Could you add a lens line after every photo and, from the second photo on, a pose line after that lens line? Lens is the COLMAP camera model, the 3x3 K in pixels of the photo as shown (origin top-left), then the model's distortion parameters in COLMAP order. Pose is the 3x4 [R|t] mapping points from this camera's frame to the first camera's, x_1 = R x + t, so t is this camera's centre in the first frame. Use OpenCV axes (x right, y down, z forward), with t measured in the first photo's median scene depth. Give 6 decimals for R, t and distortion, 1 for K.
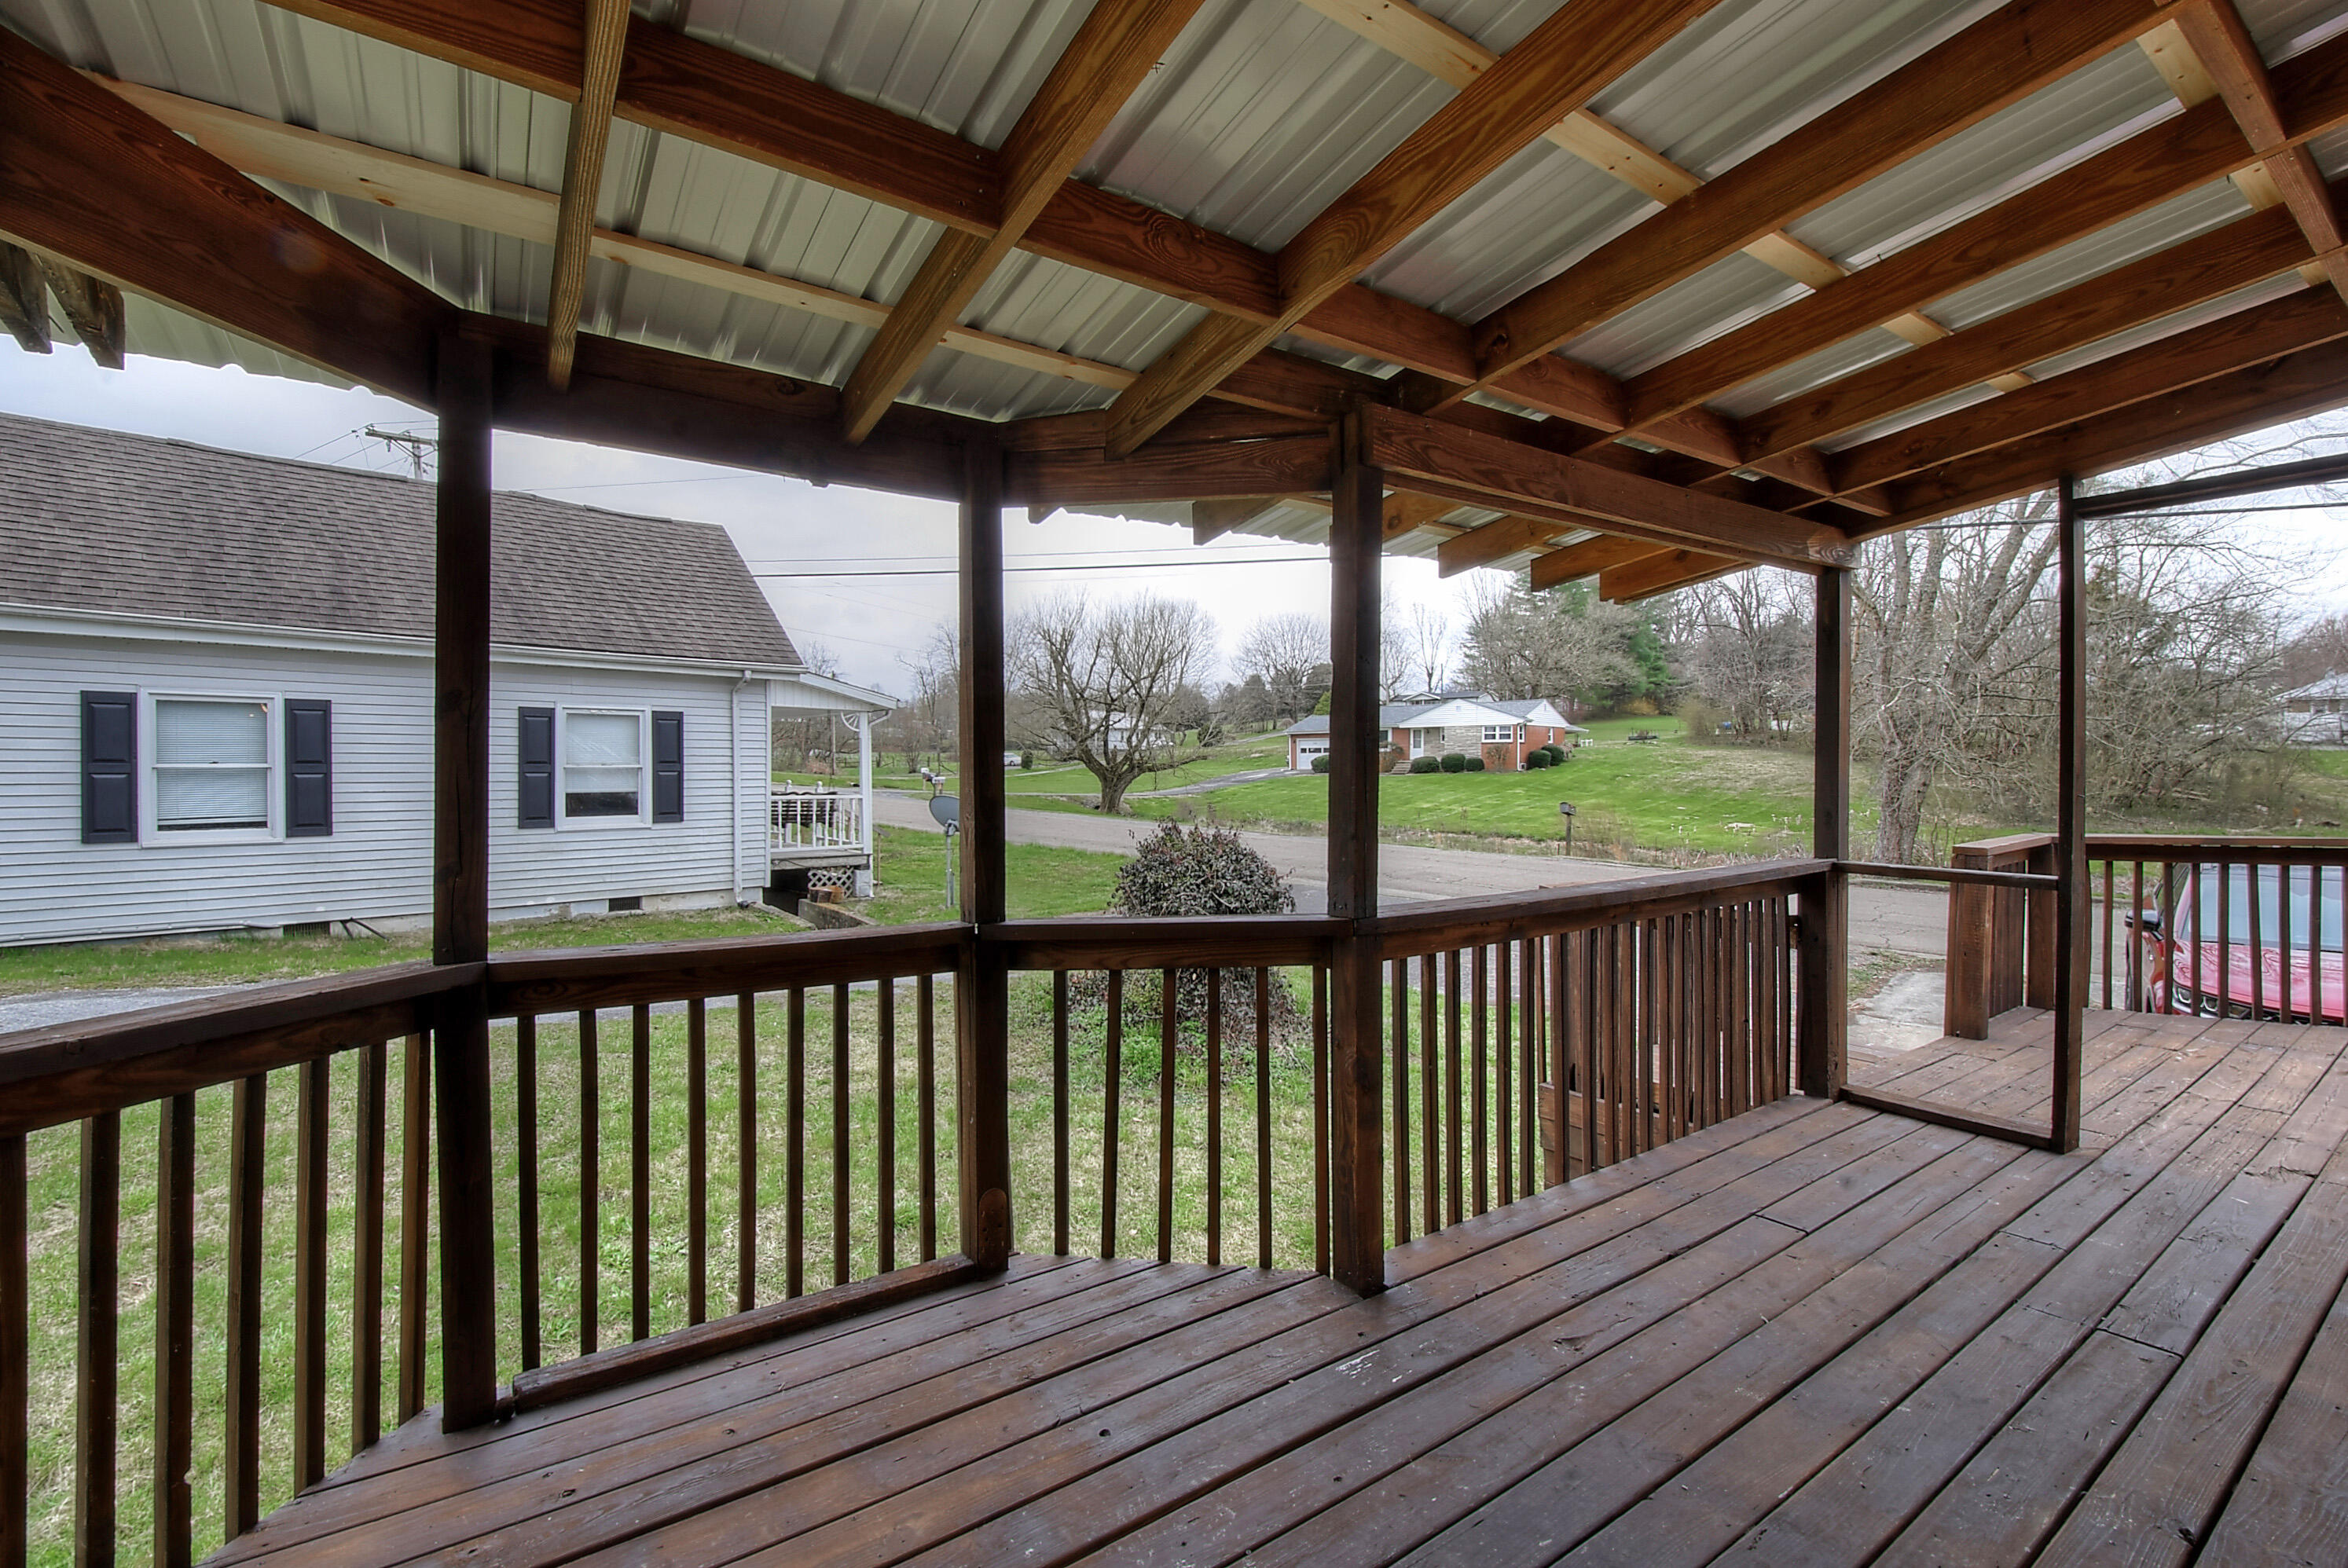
lens RADIAL K [[1008.1, 0, 1173.0], [0, 1008.1, 779.7], [0, 0, 1]] dist [0.001863, 0.000161]
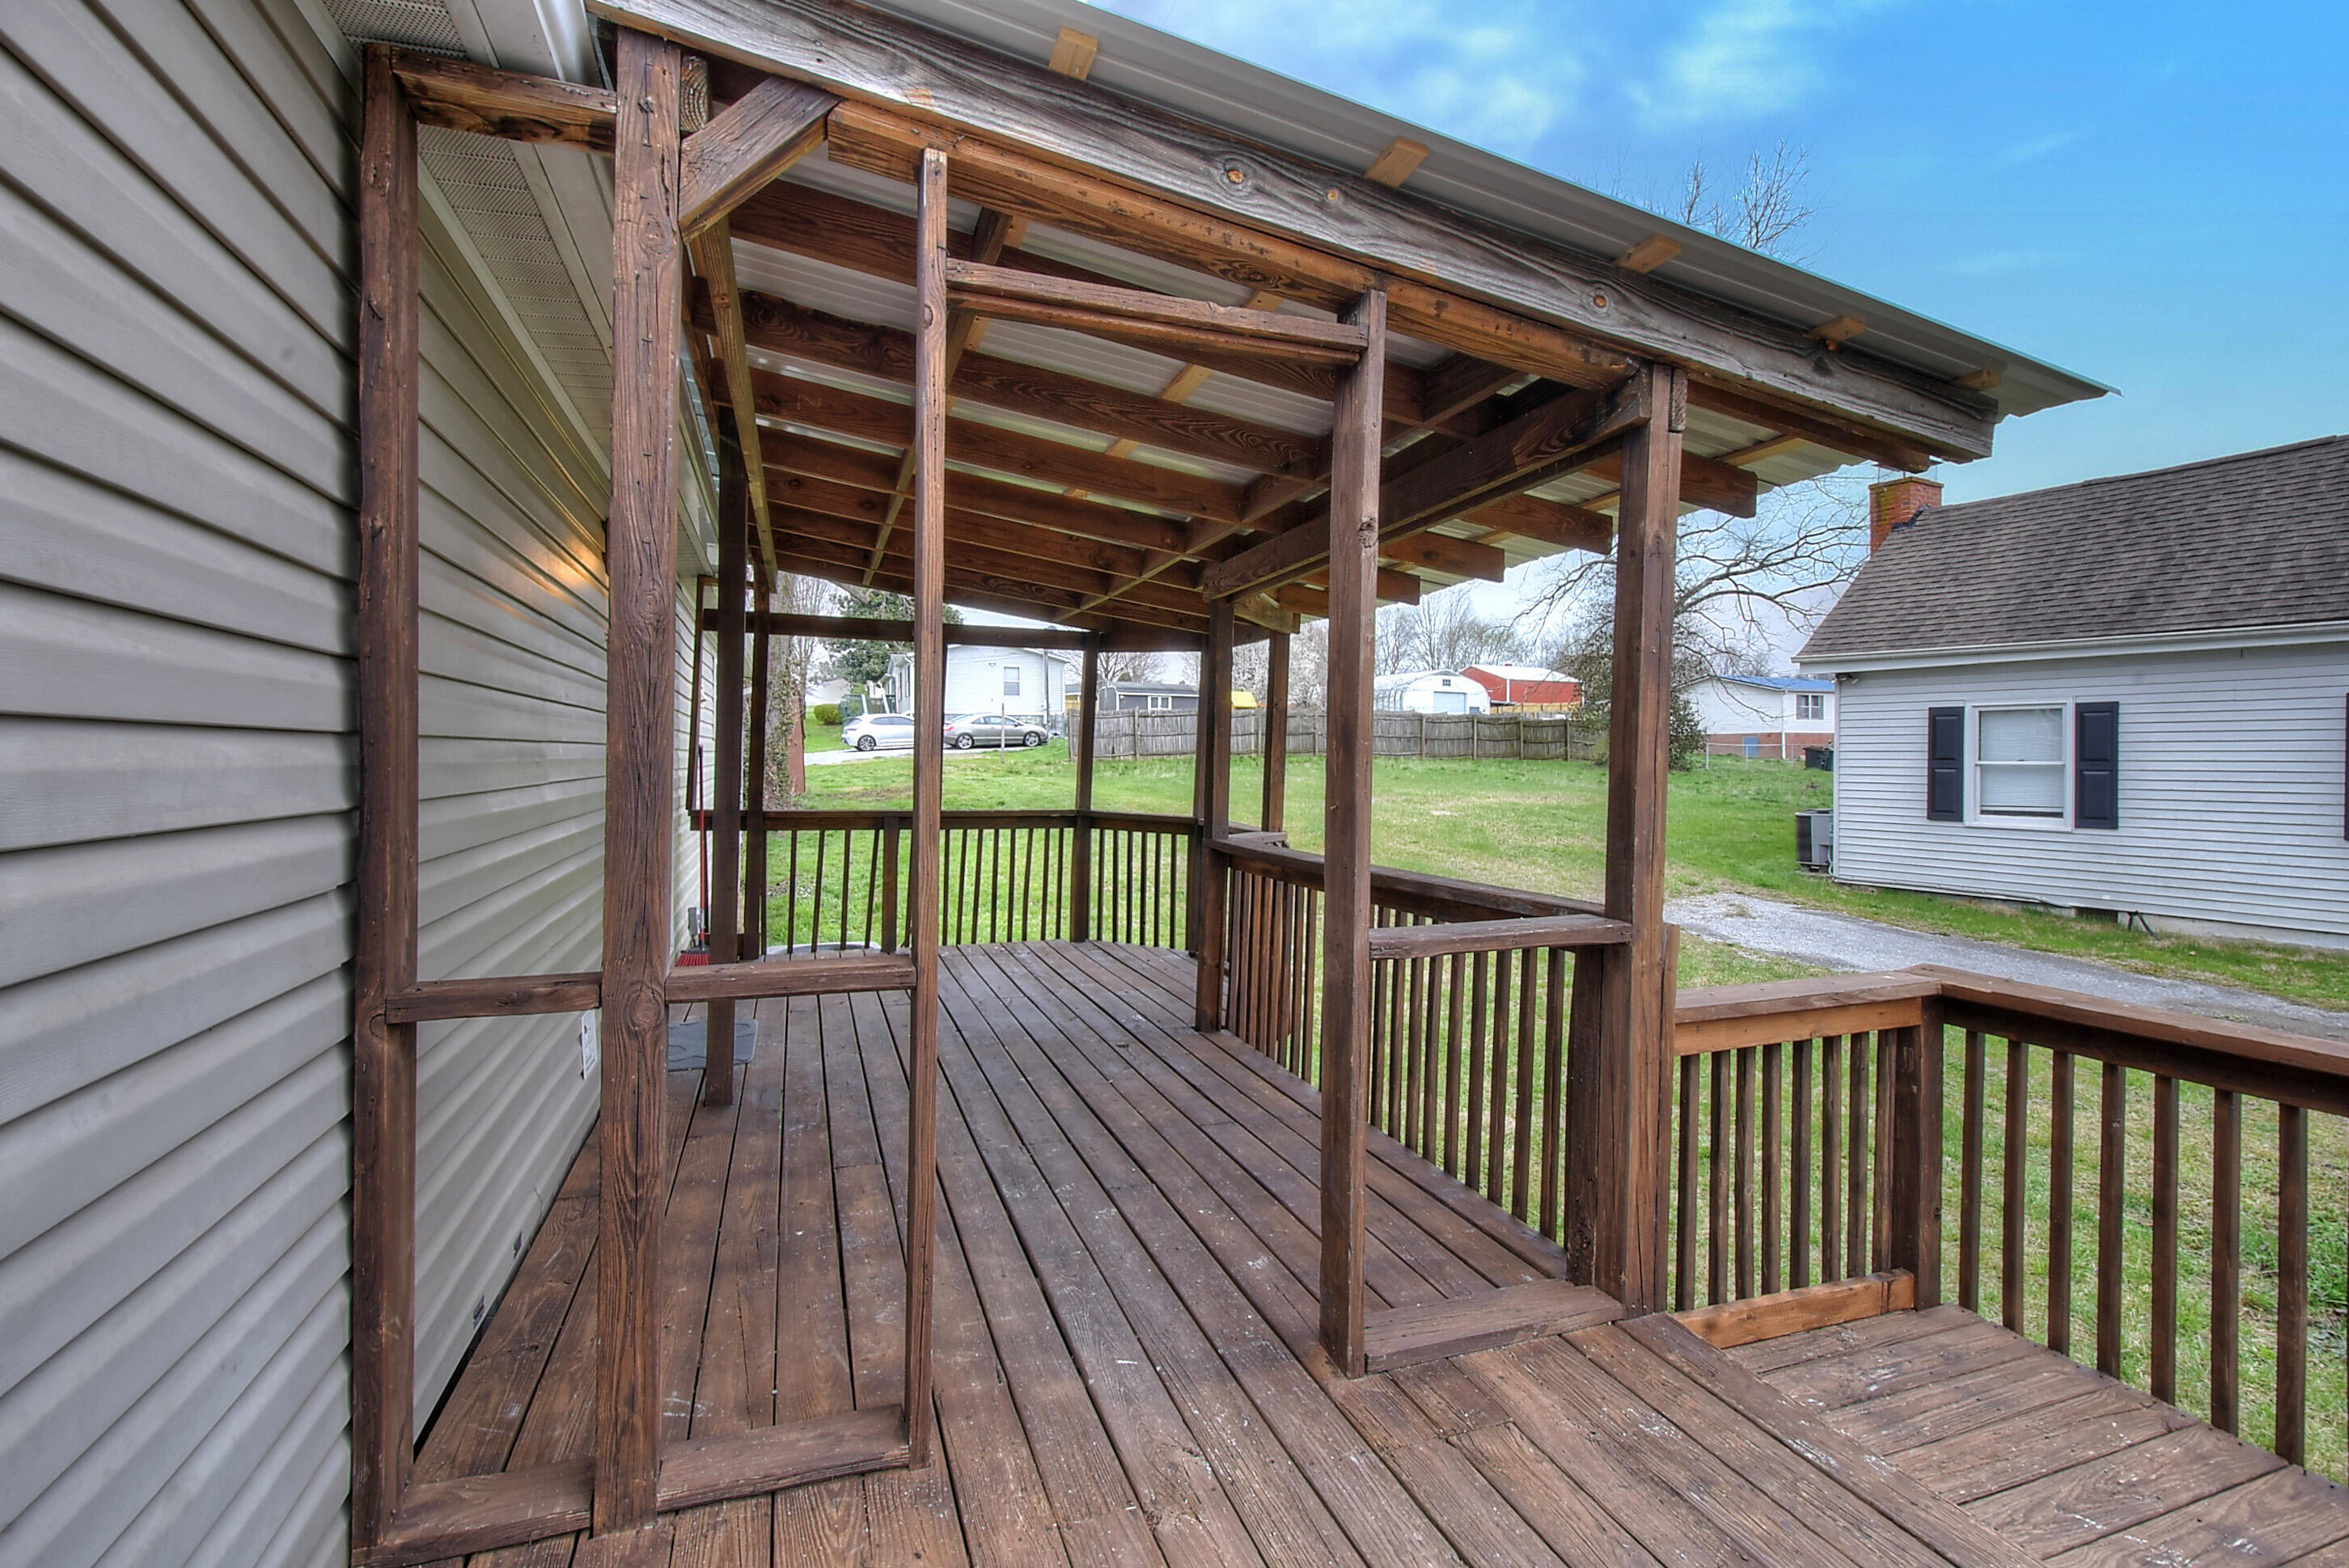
lens RADIAL K [[1074.3, 0, 1172.6], [0, 1074.3, 769.3], [0, 0, 1]] dist [-0.019452, -0.000500]
pose [[-0.266128, 0.005240, -0.963923, 0.515051], [-0.019443, 0.999753, 0.010803, -0.000318], [0.963741, 0.021616, -0.265961, 0.355035]]
